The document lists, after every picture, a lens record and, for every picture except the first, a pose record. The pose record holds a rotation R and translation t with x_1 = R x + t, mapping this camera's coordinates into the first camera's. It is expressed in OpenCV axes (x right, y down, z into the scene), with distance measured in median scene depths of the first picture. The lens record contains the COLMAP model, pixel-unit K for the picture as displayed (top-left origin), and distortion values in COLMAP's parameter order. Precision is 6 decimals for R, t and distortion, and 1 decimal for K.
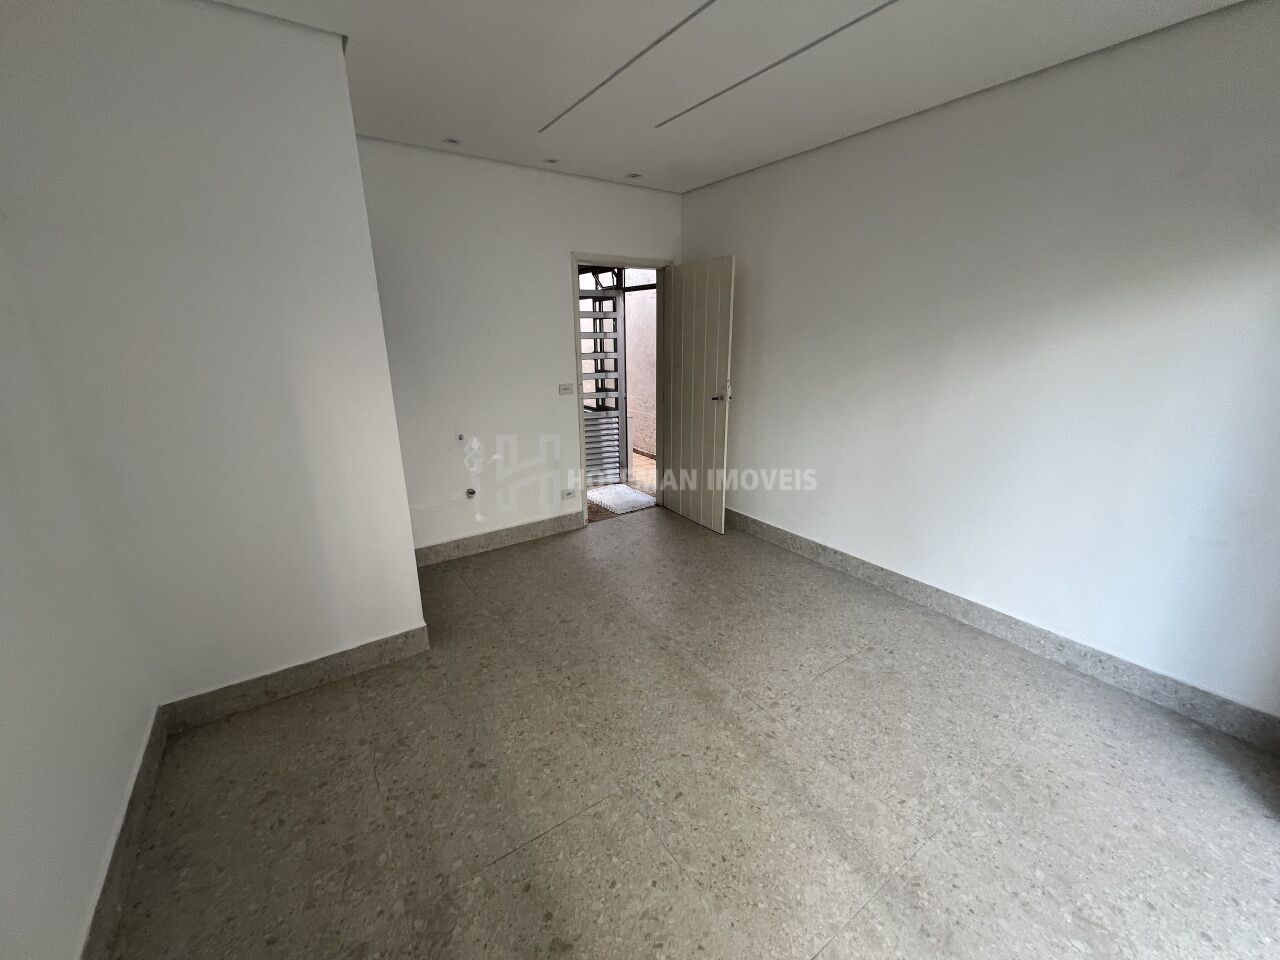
lens RADIAL K [[510.1, 0, 639.2], [0, 510.1, 481.3], [0, 0, 1]] dist [-0.002798, 0.000282]
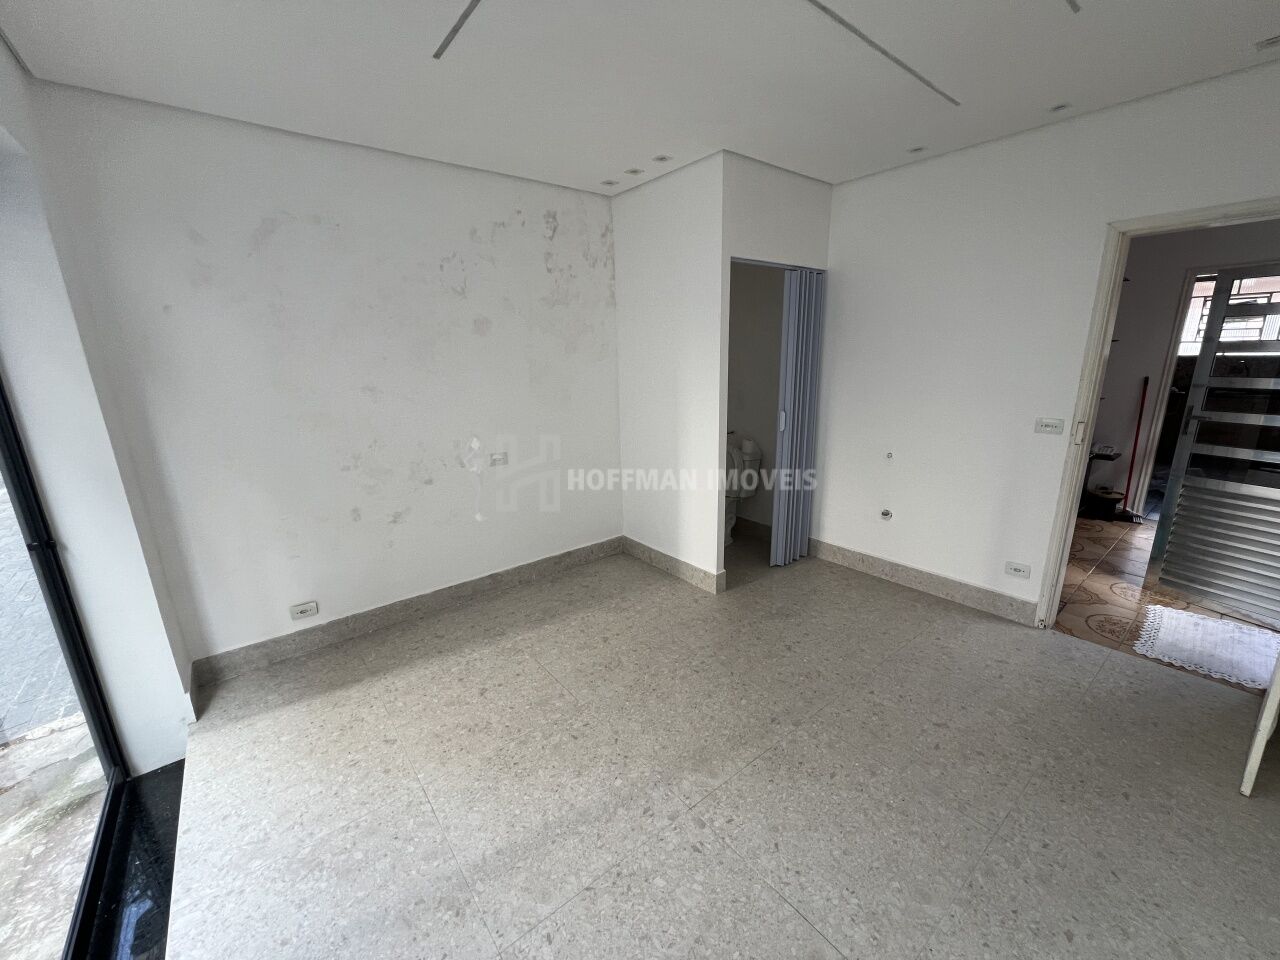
lens RADIAL K [[510.1, 0, 640.3], [0, 510.1, 478.2], [0, 0, 1]] dist [-0.002798, 0.000282]
pose [[0.075351, 0.245042, -0.966580, 1.009640], [-0.258467, 0.941006, 0.218409, -0.242926], [0.963077, 0.233371, 0.134241, 0.769778]]
